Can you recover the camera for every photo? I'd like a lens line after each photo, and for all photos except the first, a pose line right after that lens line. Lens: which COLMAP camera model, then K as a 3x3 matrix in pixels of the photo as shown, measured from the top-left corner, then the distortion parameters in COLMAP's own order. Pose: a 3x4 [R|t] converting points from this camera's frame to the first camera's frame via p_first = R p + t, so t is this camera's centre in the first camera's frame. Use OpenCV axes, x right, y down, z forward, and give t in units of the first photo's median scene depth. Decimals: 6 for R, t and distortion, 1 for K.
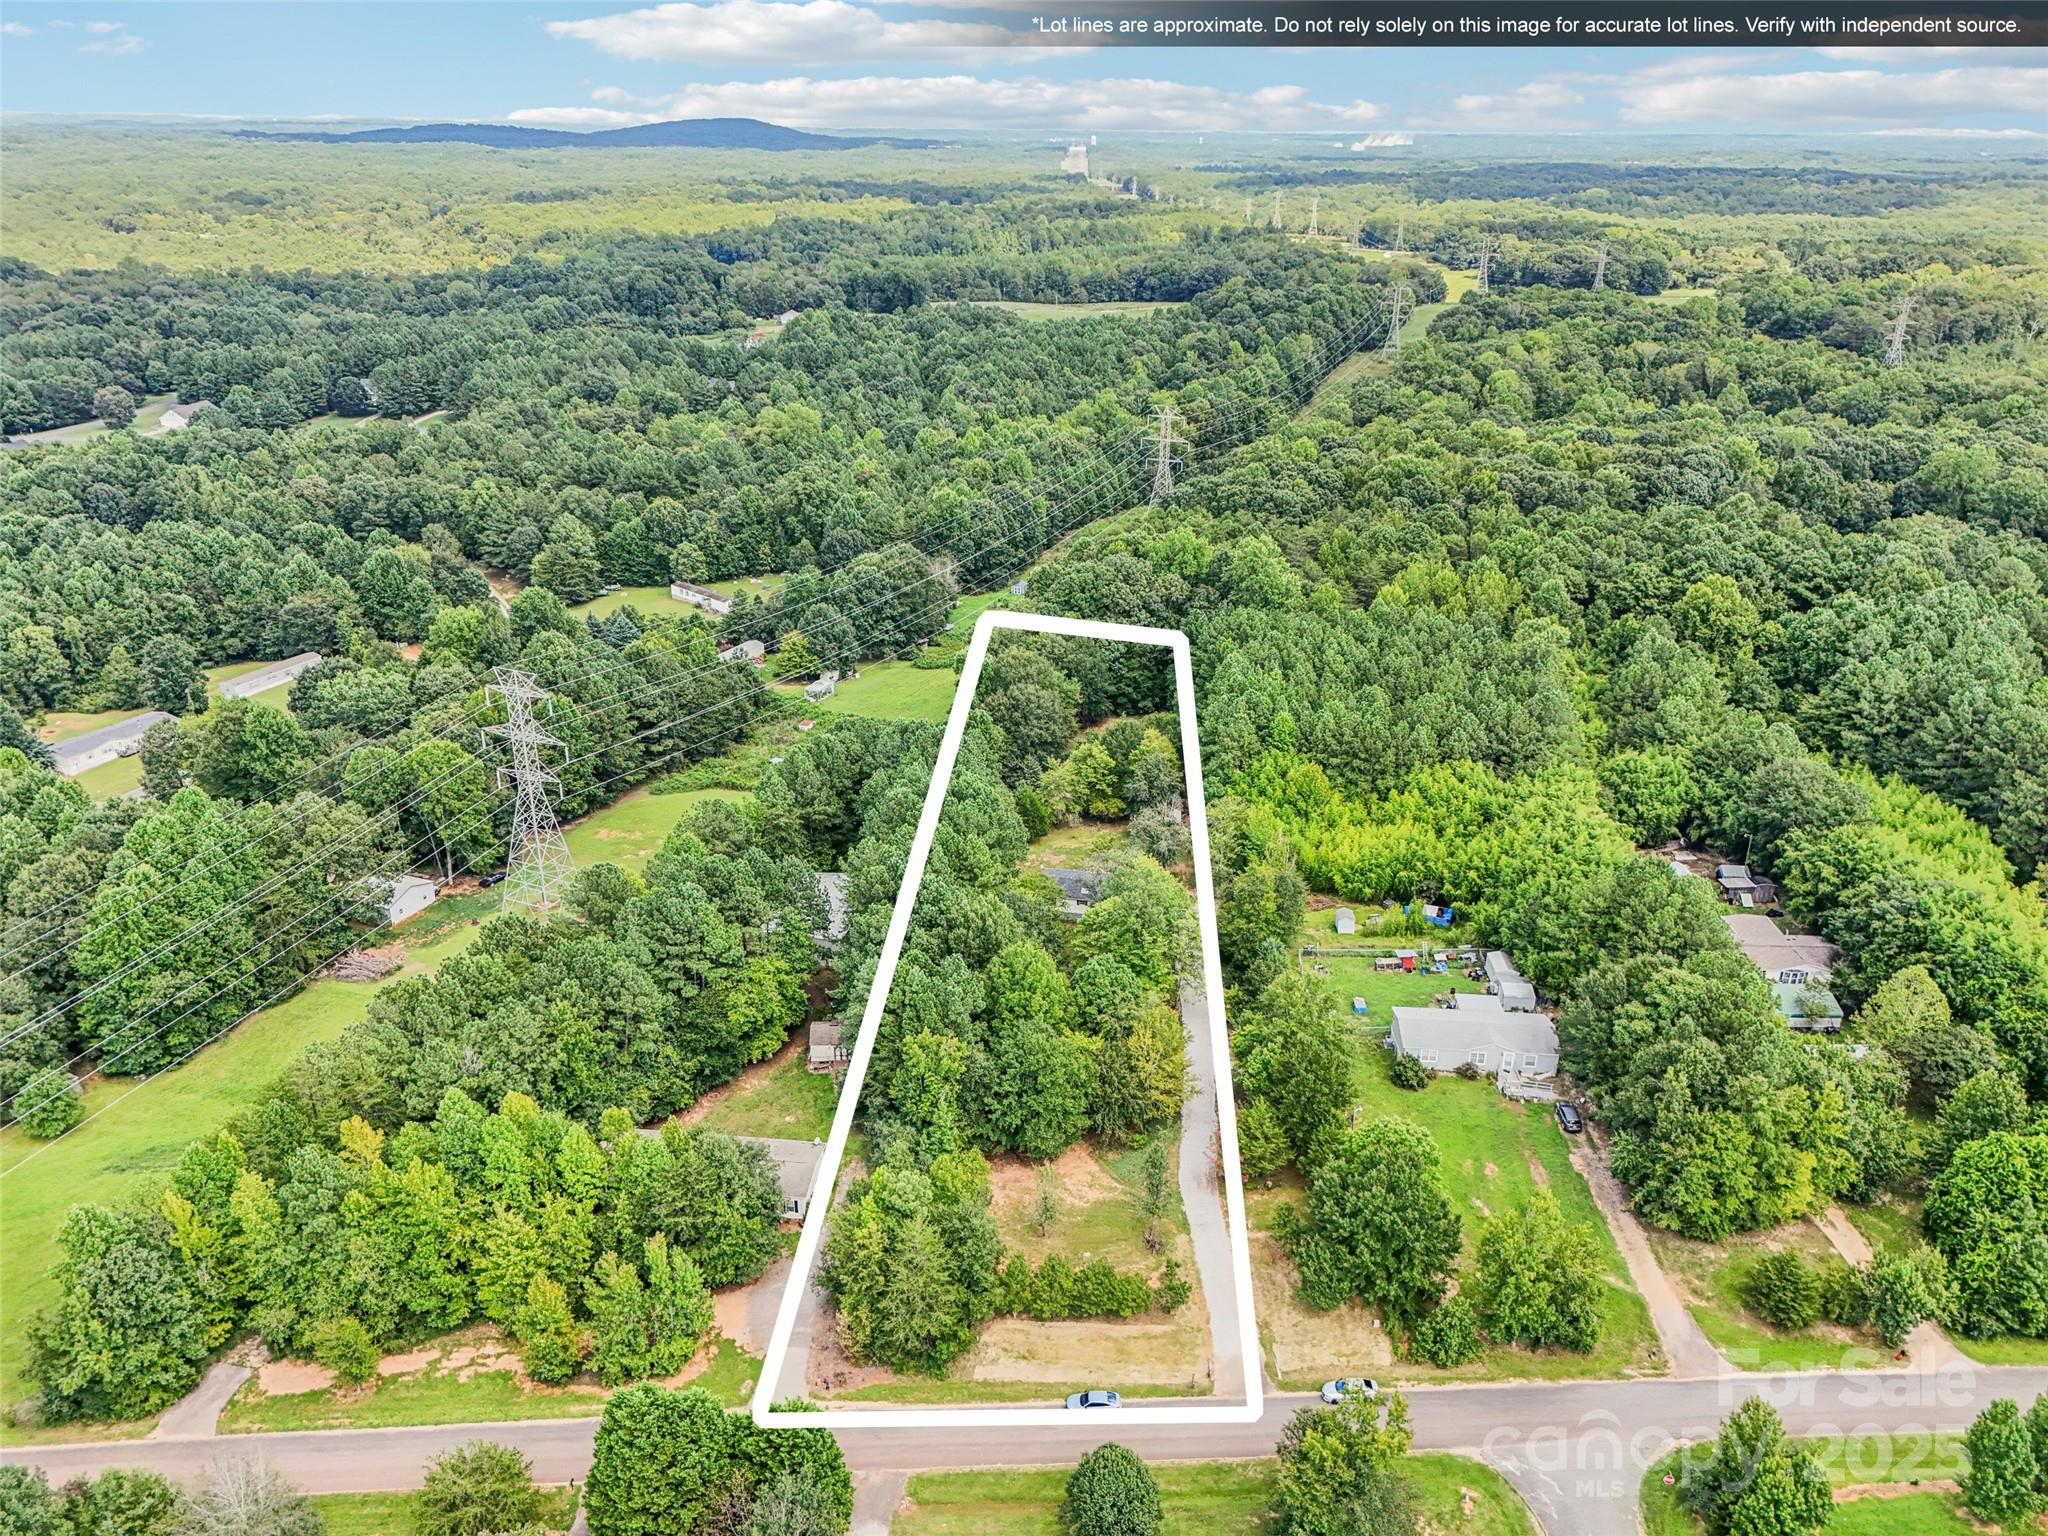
lens RADIAL K [[1403.3, 0, 1022.5], [0, 1403.3, 848.0], [0, 0, 1]] dist [0.053721, -0.000514]
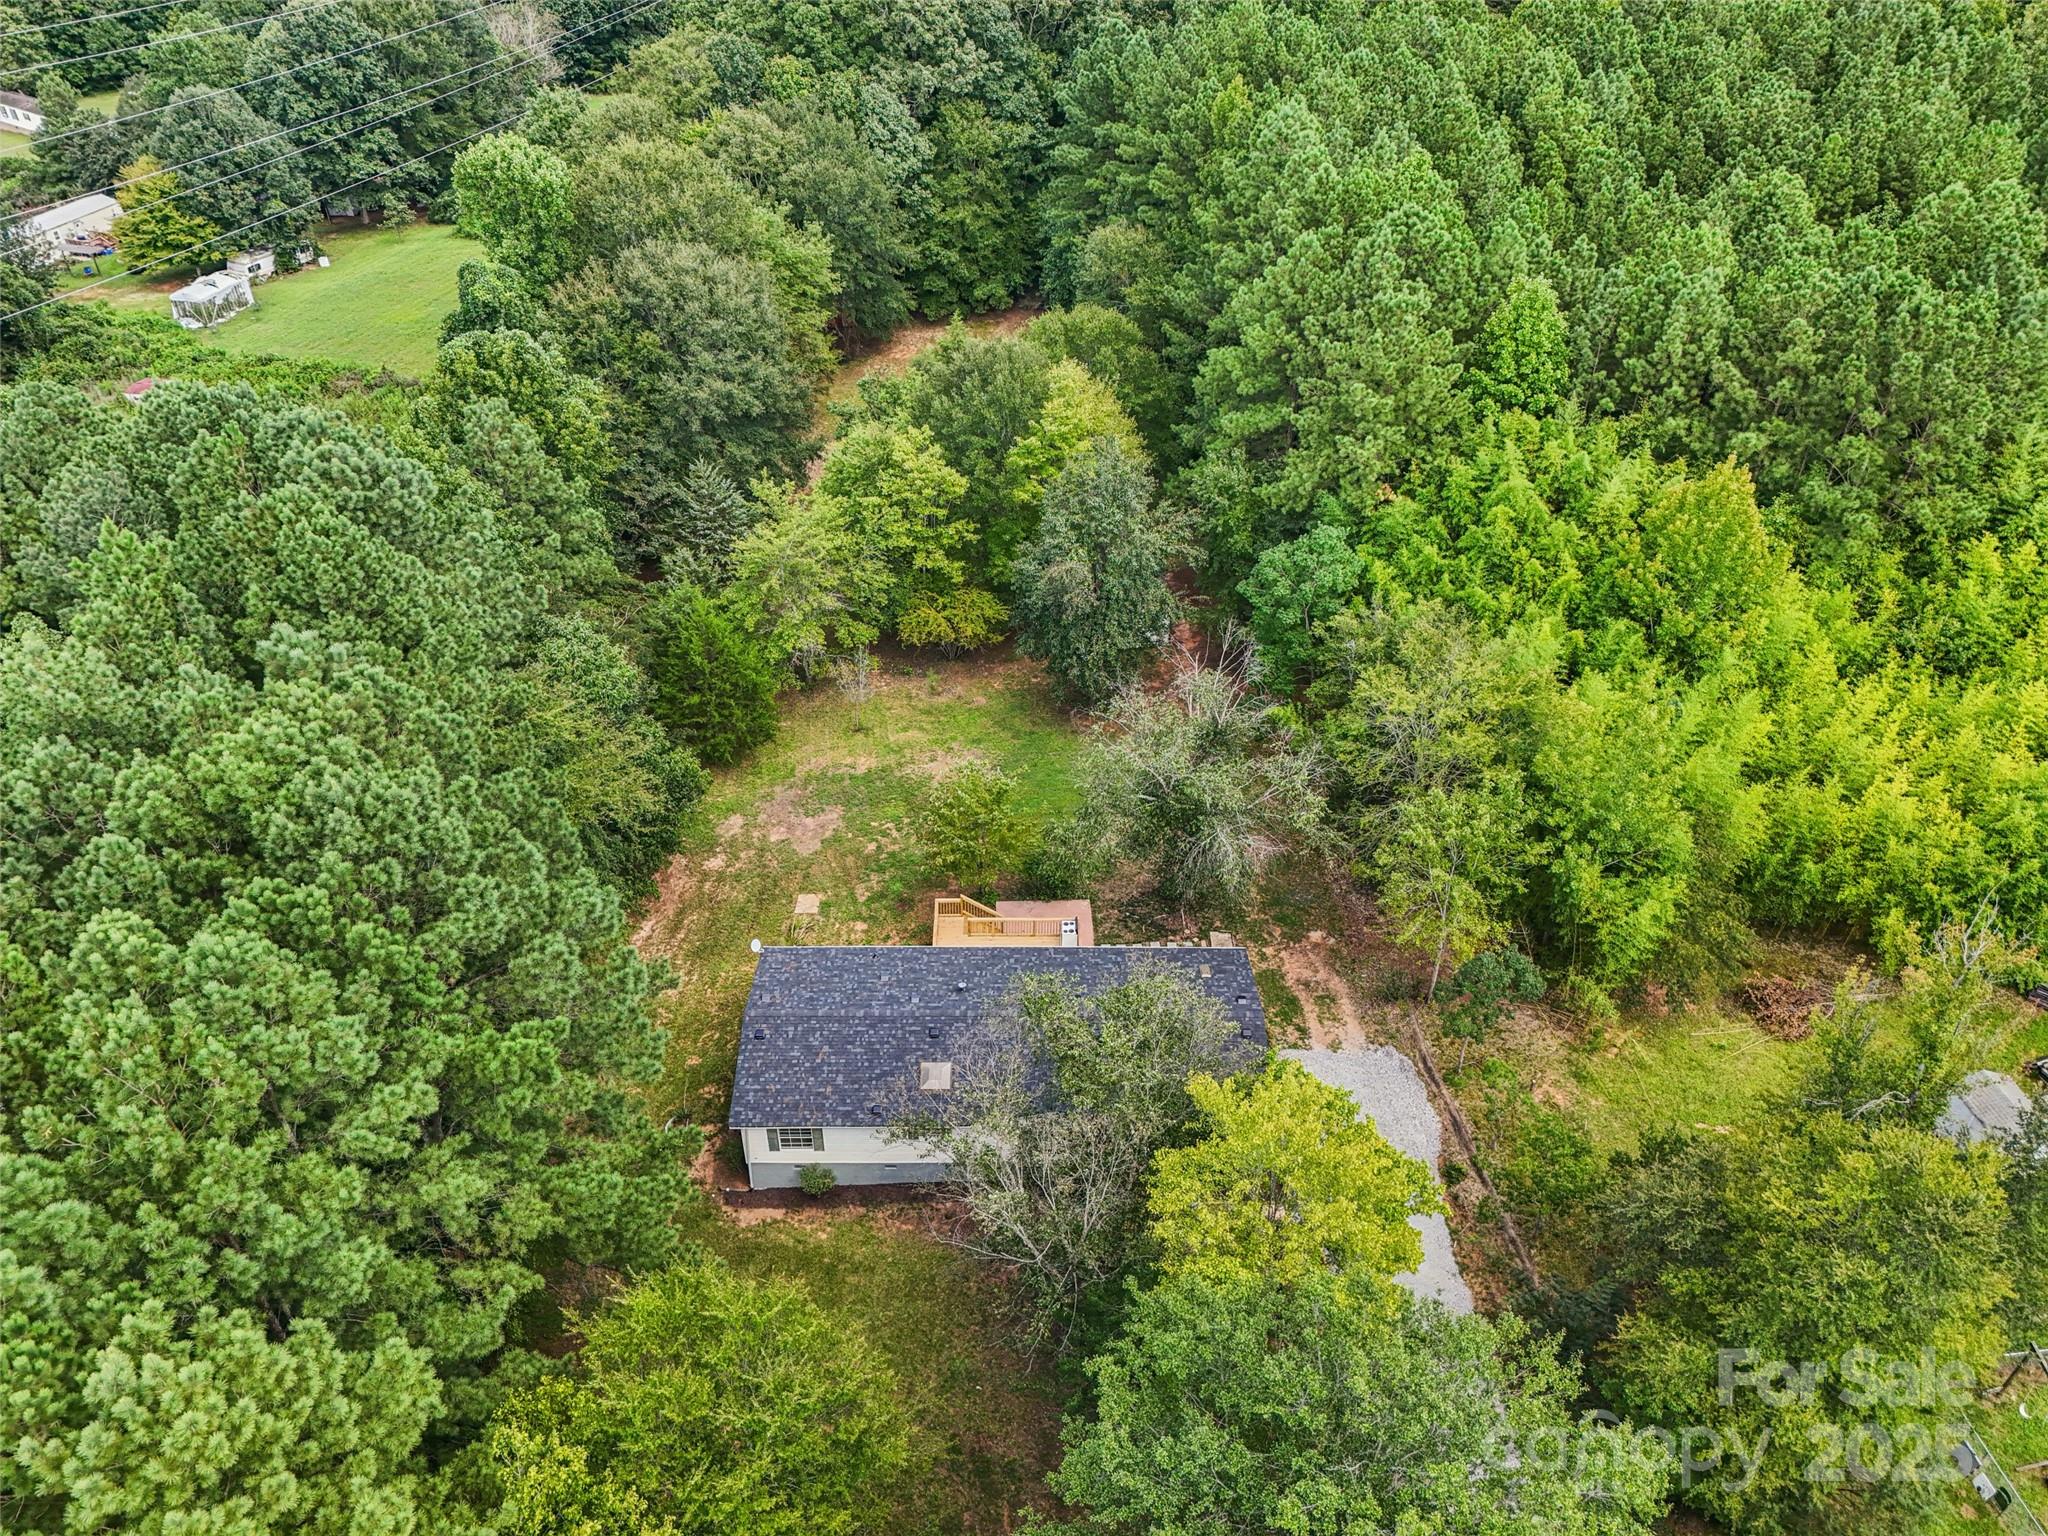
lens RADIAL K [[1502.6, 0, 1024.0], [0, 1502.6, 768.0], [0, 0, 1]] dist [0.076247, -0.079162]
pose [[0.984891, -0.102623, 0.139490, 0.023075], [0.073557, 0.977130, 0.199514, -0.060738], [-0.156775, -0.186239, 0.969916, 0.618205]]
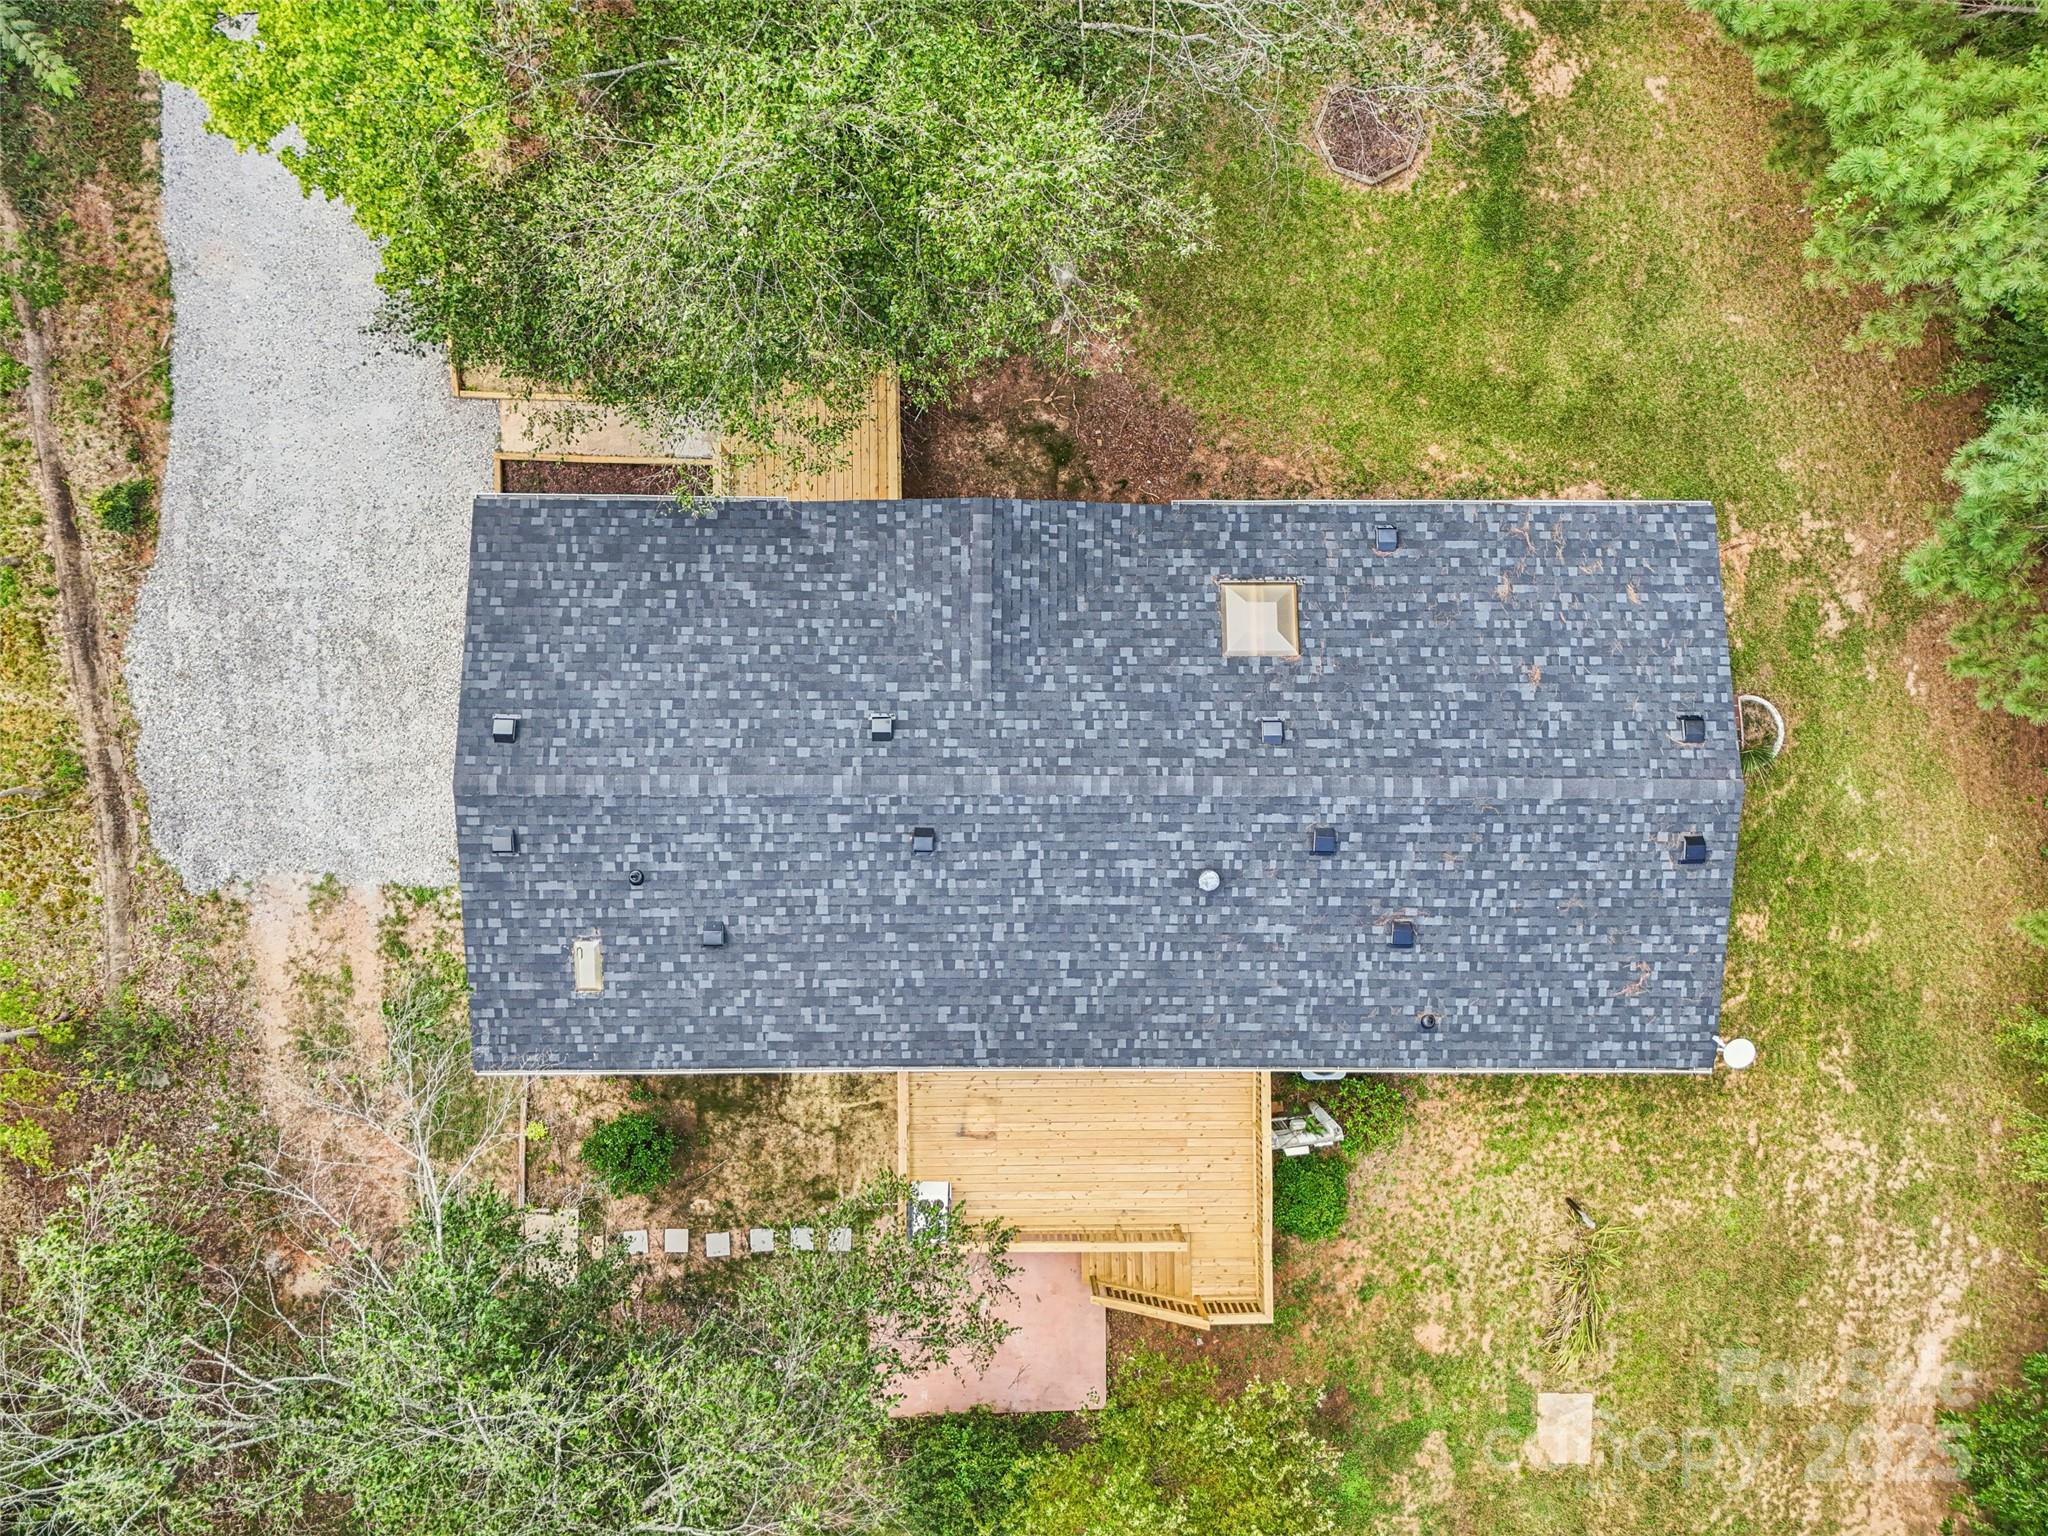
lens RADIAL K [[1502.6, 0, 1024.0], [0, 1502.6, 768.0], [0, 0, 1]] dist [0.076247, -0.079162]
pose [[-0.985894, 0.165040, -0.027837, 0.059777], [-0.098662, -0.438722, 0.893190, -0.060516], [0.135199, 0.883337, 0.448817, 0.813487]]
